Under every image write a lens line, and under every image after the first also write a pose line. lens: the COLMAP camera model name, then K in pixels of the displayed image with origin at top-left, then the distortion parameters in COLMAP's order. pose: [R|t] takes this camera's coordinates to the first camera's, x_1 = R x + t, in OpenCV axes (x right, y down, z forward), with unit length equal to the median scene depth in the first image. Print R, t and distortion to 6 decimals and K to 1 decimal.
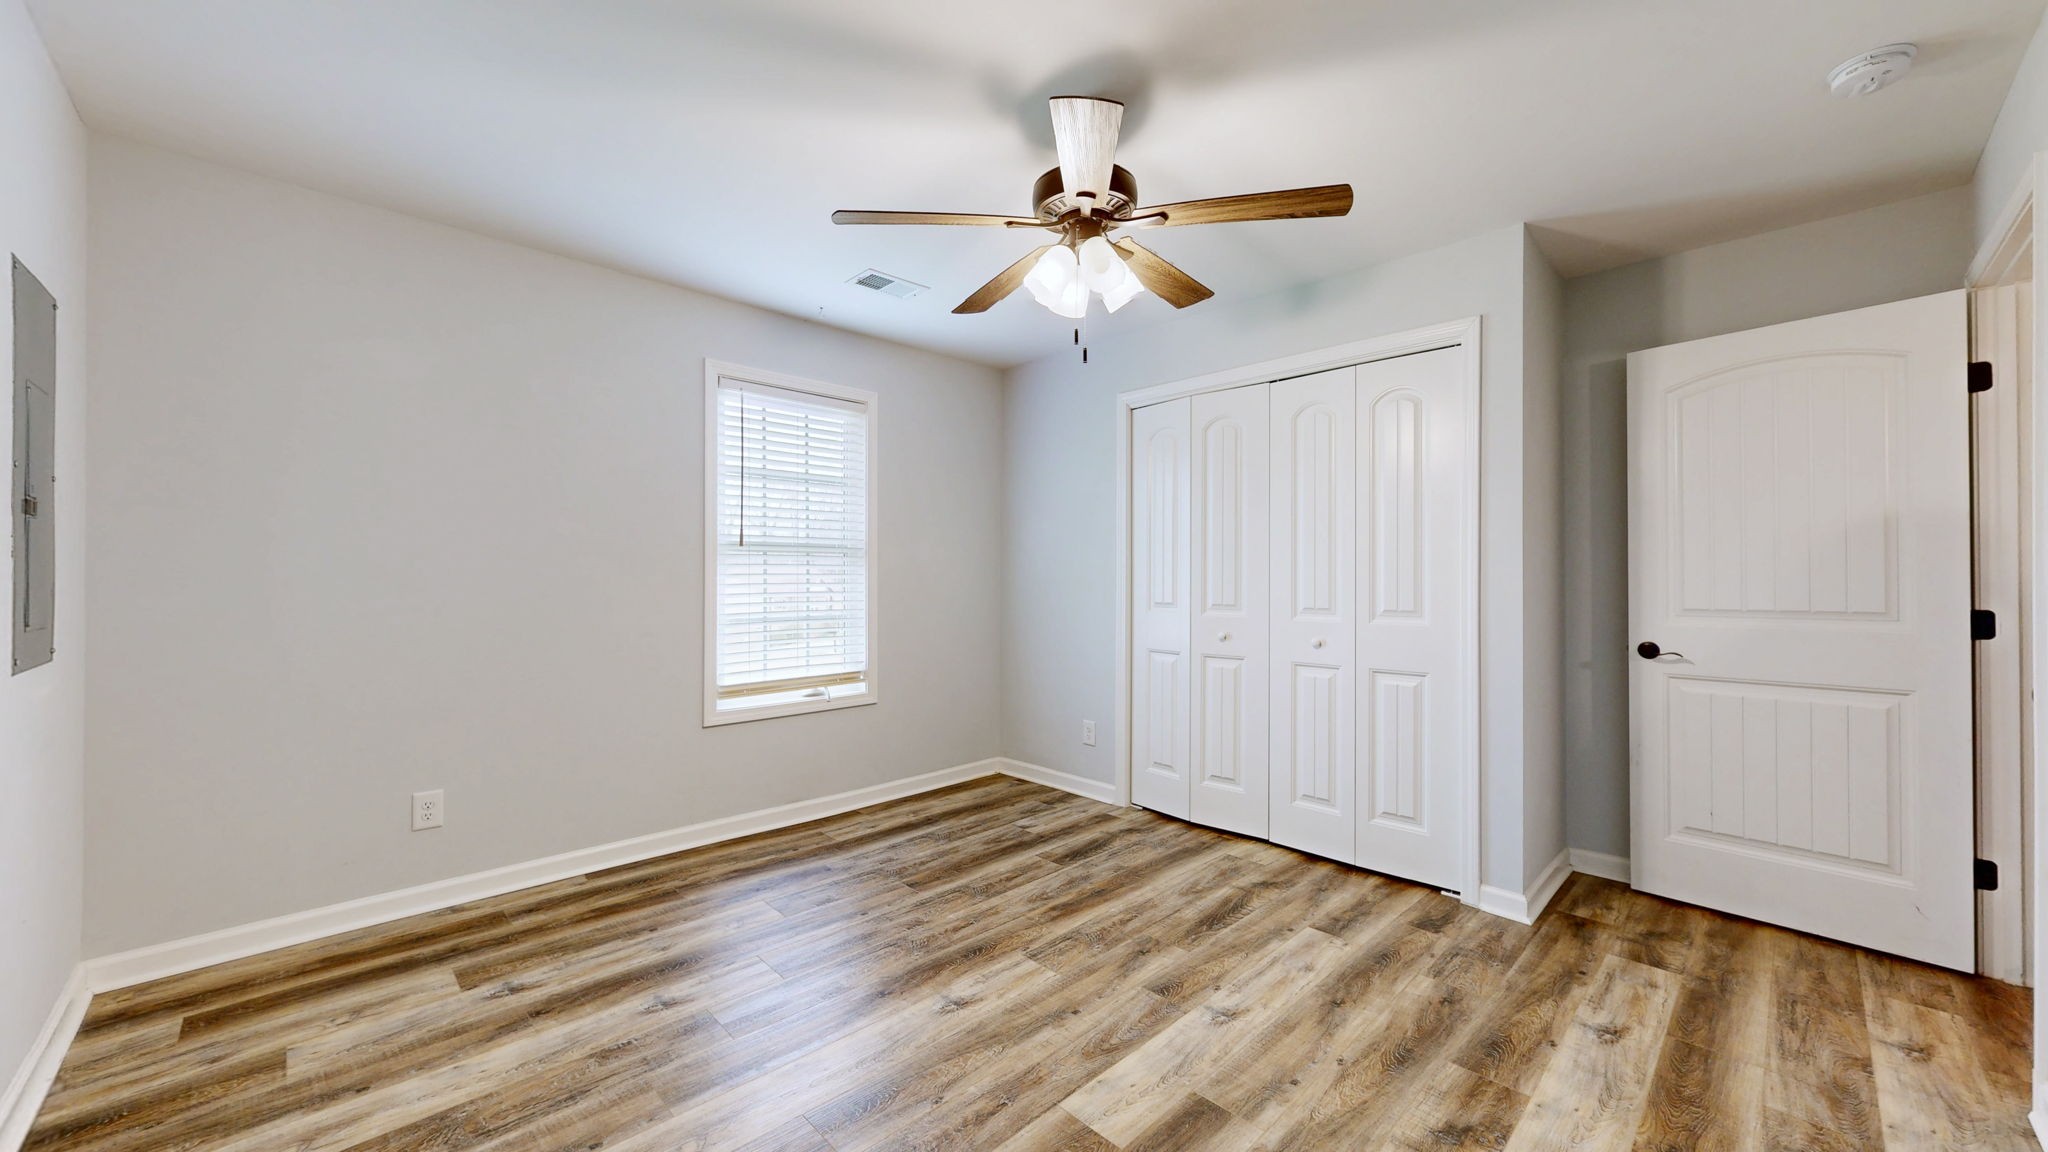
lens RADIAL K [[748.8, 0, 1024.0], [0, 748.8, 576.0], [0, 0, 1]] dist [0.000429, 0.000074]
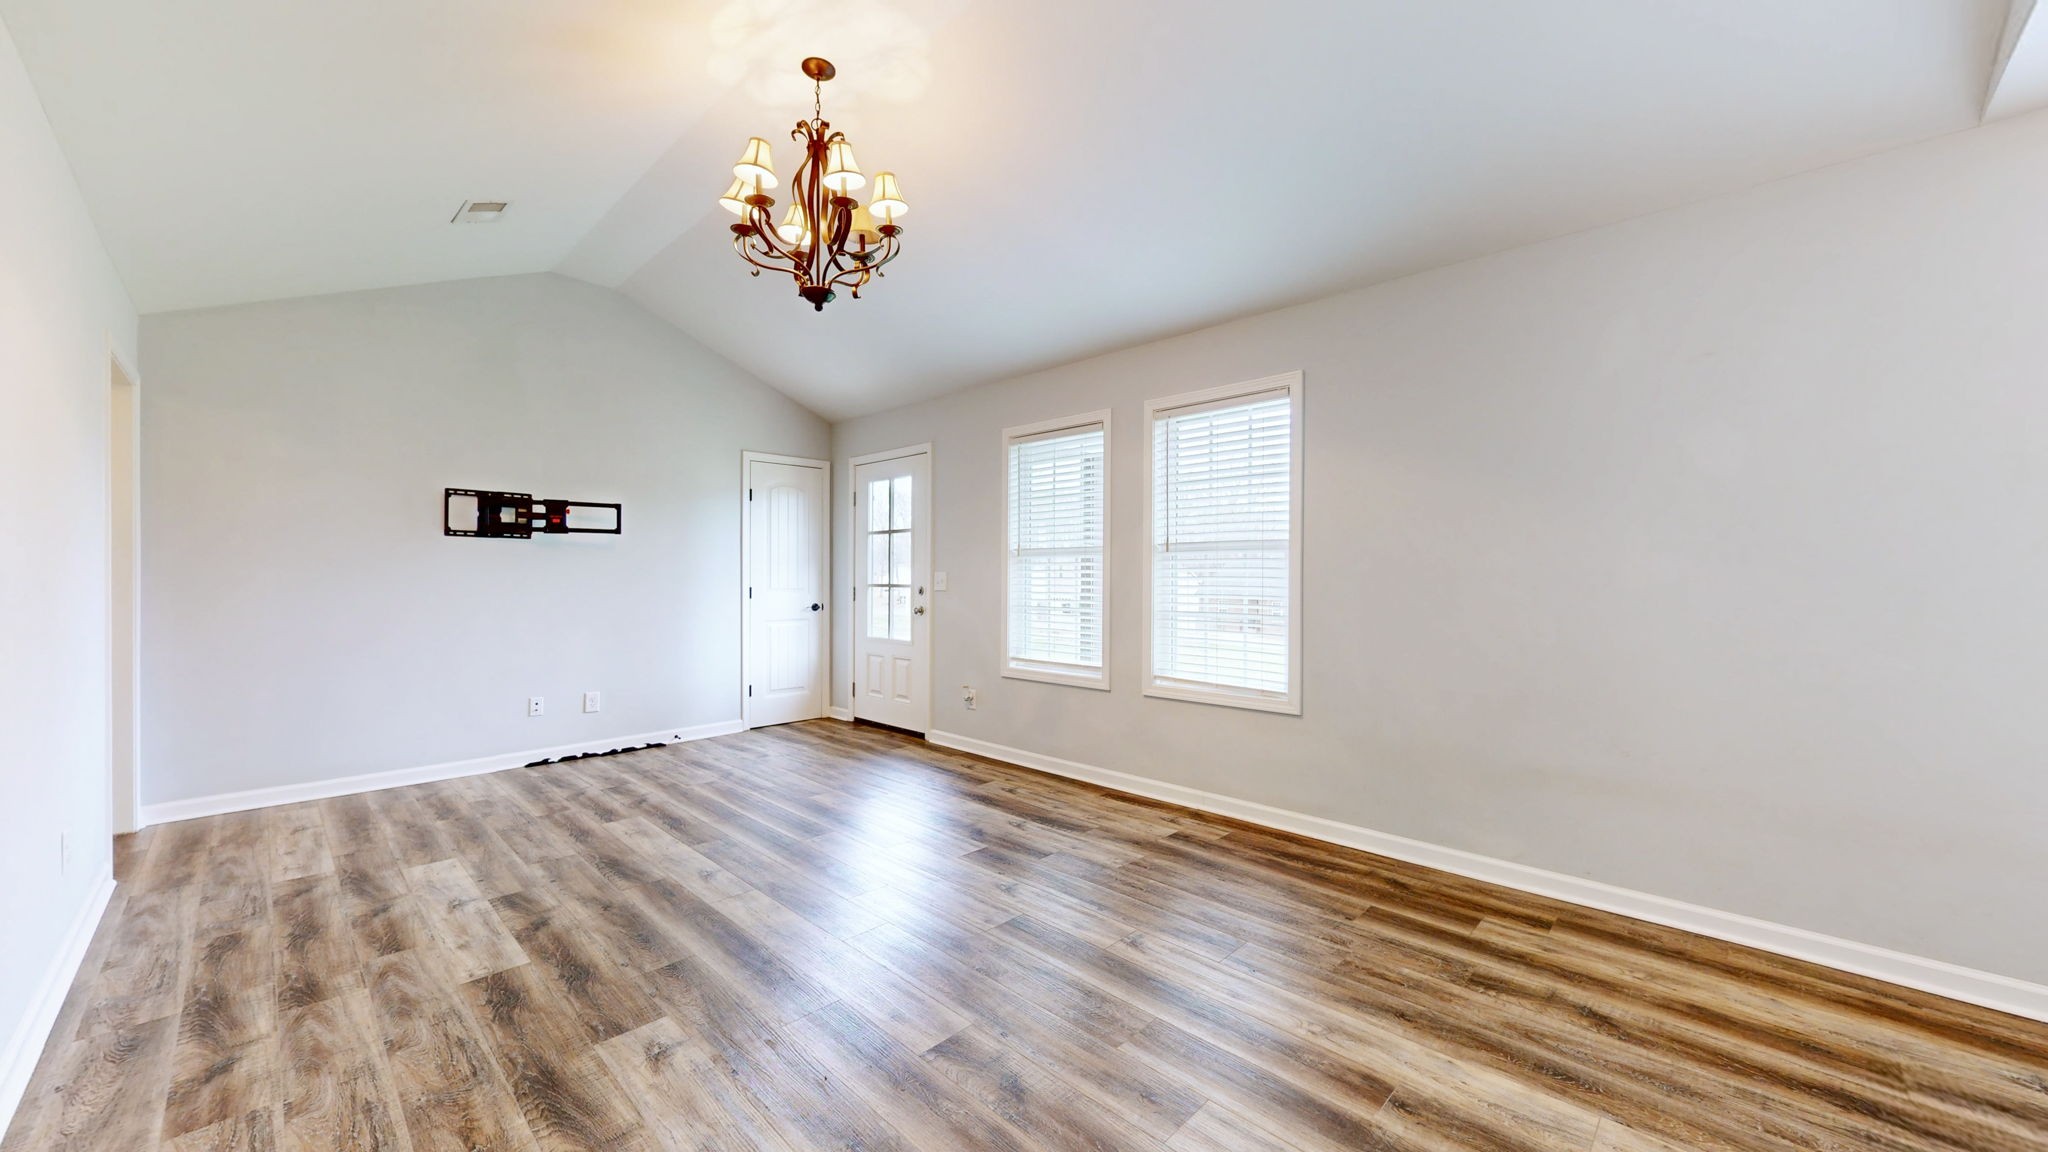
lens RADIAL K [[860.6, 0, 1024.0], [0, 860.6, 576.0], [0, 0, 1]] dist [-0.000870, -0.000081]
pose [[-0.026047, -0.016822, -0.999519, 1.928928], [-0.011249, 0.999800, -0.016534, 0.051459], [0.999597, 0.010813, -0.026231, 1.597734]]
